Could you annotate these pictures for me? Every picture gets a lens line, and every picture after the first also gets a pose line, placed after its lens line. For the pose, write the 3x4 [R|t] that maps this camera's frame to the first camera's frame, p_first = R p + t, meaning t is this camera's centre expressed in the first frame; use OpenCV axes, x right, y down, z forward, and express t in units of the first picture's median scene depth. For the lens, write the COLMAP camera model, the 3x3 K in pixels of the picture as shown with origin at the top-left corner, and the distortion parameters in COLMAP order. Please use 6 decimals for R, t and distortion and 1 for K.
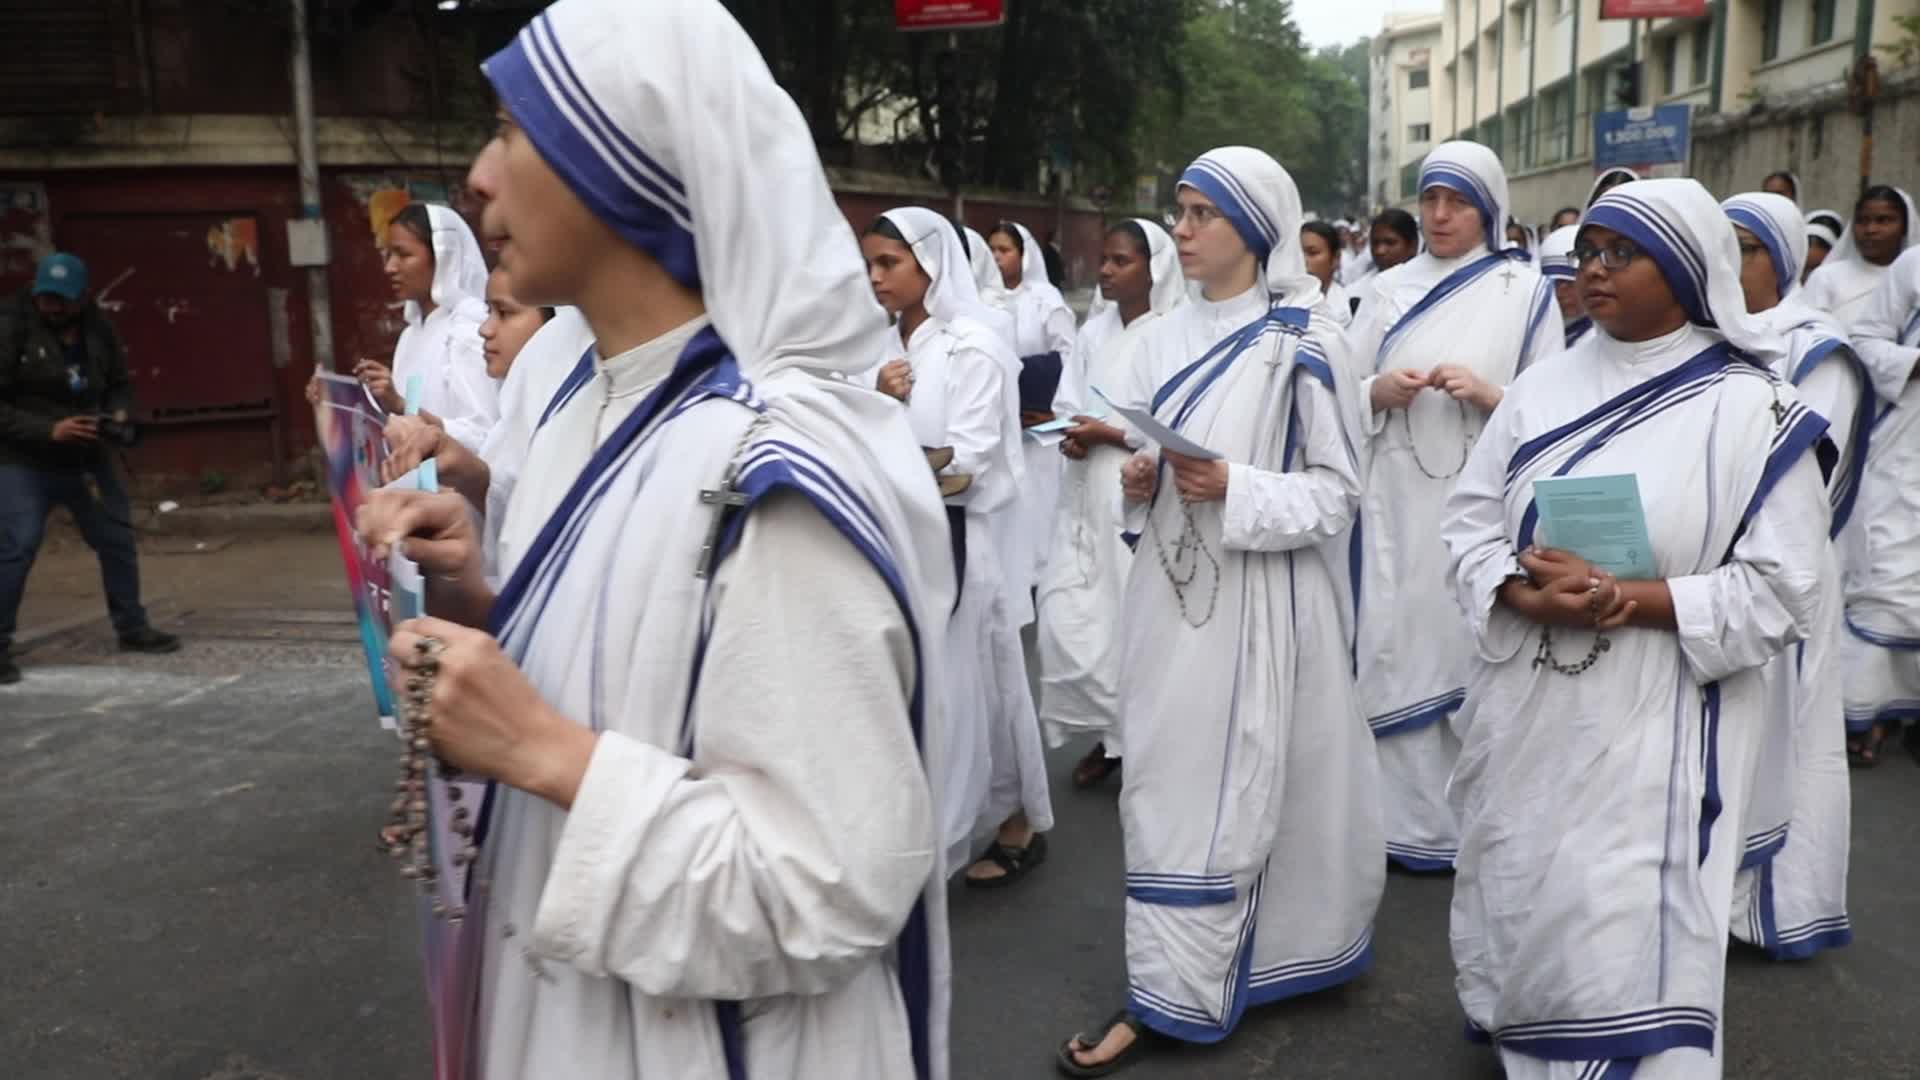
lens RADIAL K [[1320.7, 0, 941.8], [0, 1320.7, 537.4], [0, 0, 1]] dist [-0.117907, 0.079662]
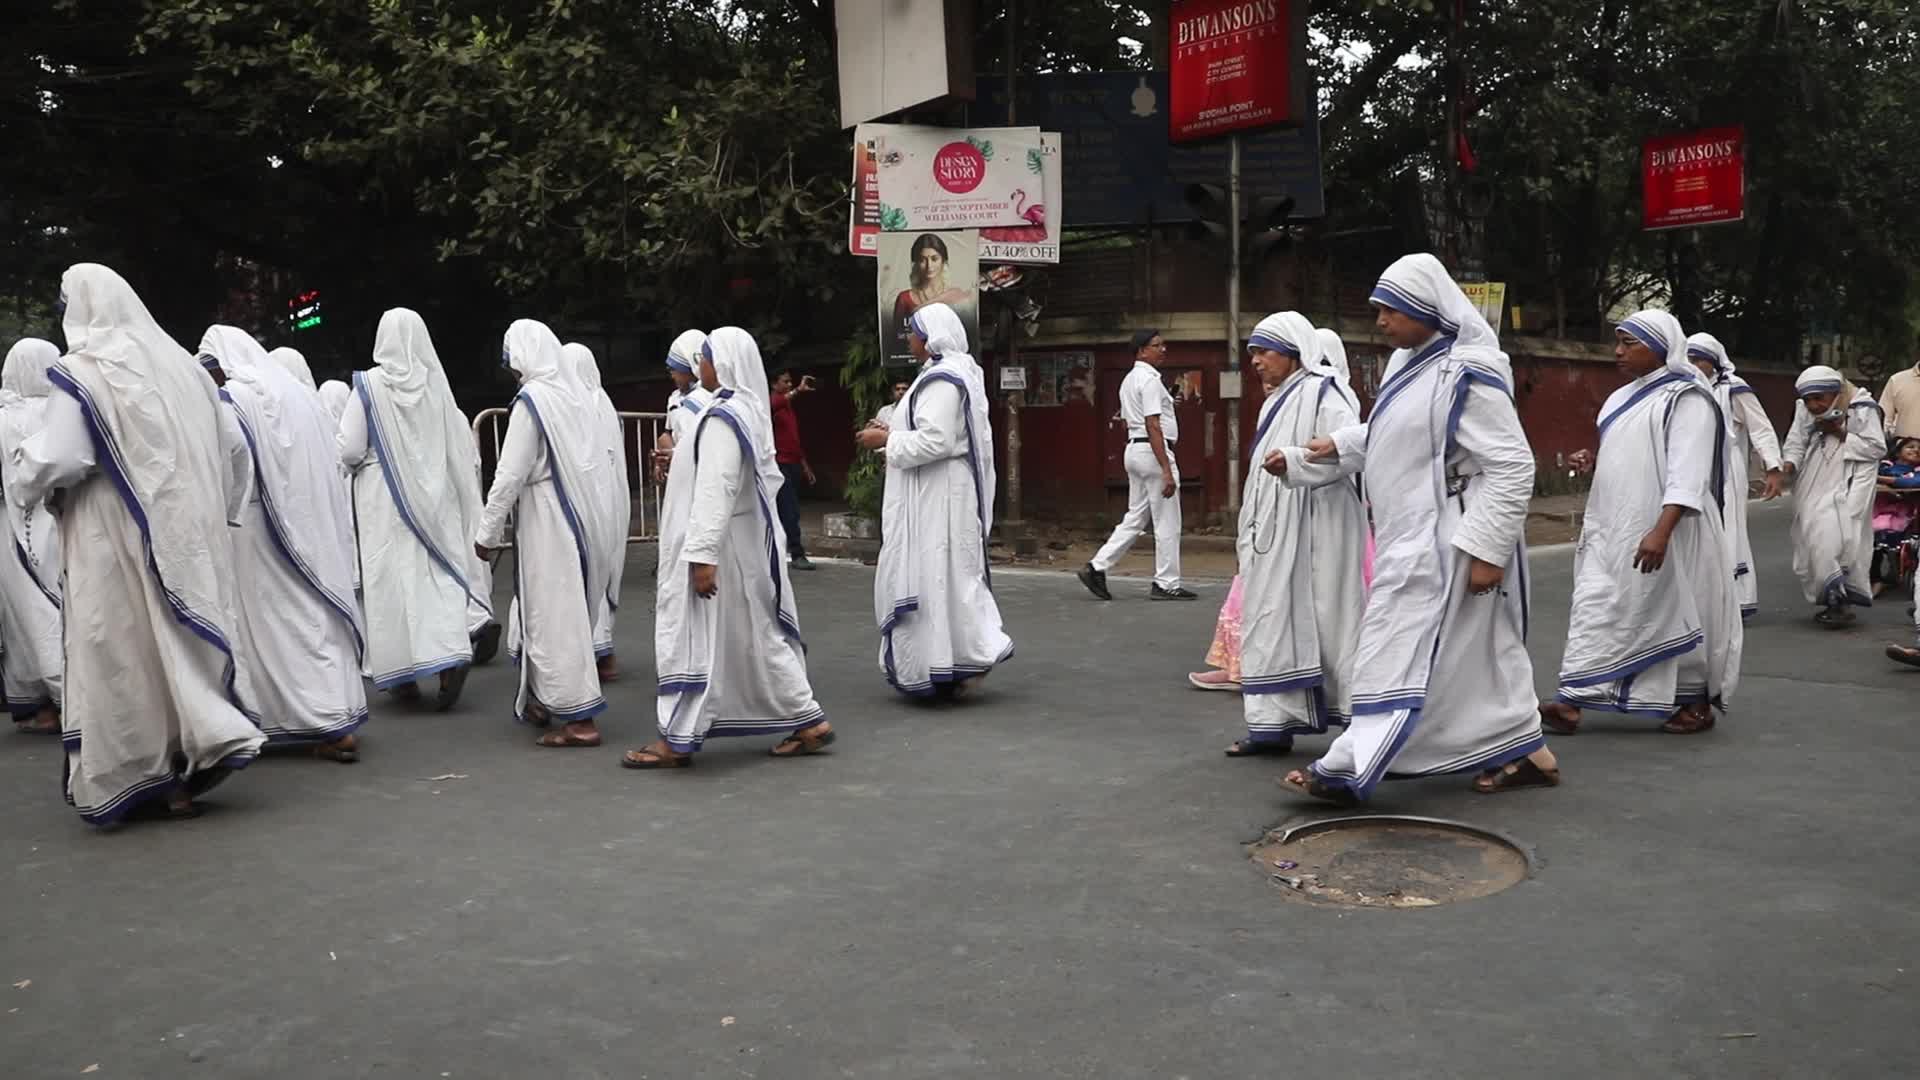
lens RADIAL K [[1320.7, 0, 941.8], [0, 1320.7, 537.4], [0, 0, 1]] dist [-0.117907, 0.079662]
pose [[0.848068, 0.045013, -0.527973, 0.107238], [-0.116753, 0.987772, -0.103323, 0.194645], [0.516866, 0.149267, 0.842953, -0.633522]]
